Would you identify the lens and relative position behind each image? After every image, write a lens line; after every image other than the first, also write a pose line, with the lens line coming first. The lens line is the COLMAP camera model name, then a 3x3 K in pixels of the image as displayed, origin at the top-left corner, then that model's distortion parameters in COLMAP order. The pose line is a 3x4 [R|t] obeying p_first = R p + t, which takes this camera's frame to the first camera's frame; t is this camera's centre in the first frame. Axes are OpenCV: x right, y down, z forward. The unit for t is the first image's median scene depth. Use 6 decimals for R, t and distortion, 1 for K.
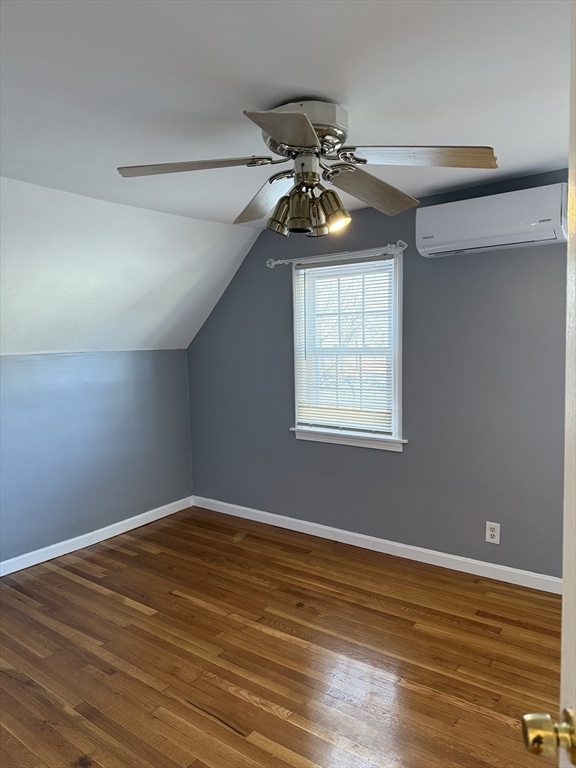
lens RADIAL K [[538.5, 0, 292.8], [0, 538.5, 382.6], [0, 0, 1]] dist [0.052789, -0.056047]
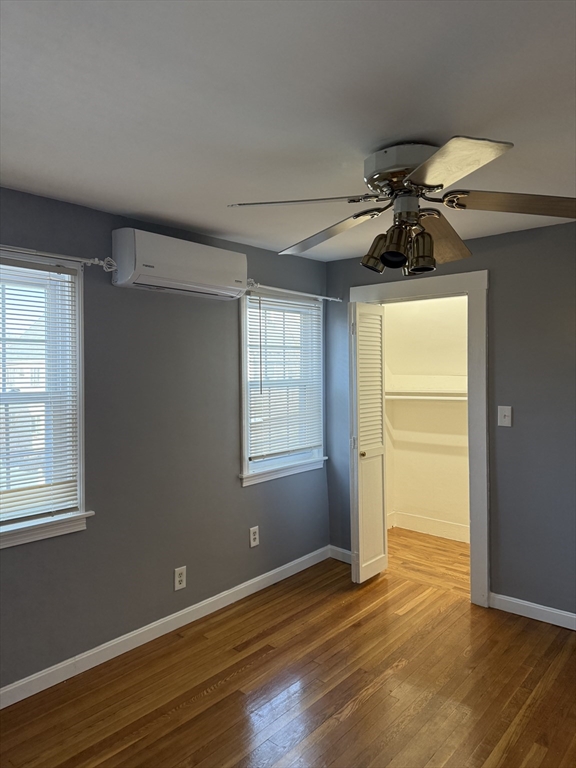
lens RADIAL K [[538.5, 0, 293.6], [0, 538.5, 384.3], [0, 0, 1]] dist [0.052789, -0.056047]
pose [[0.062250, -0.001529, 0.998059, -0.597290], [0.079514, 0.996828, -0.003432, -0.053349], [-0.994888, 0.079573, 0.062174, 0.709240]]
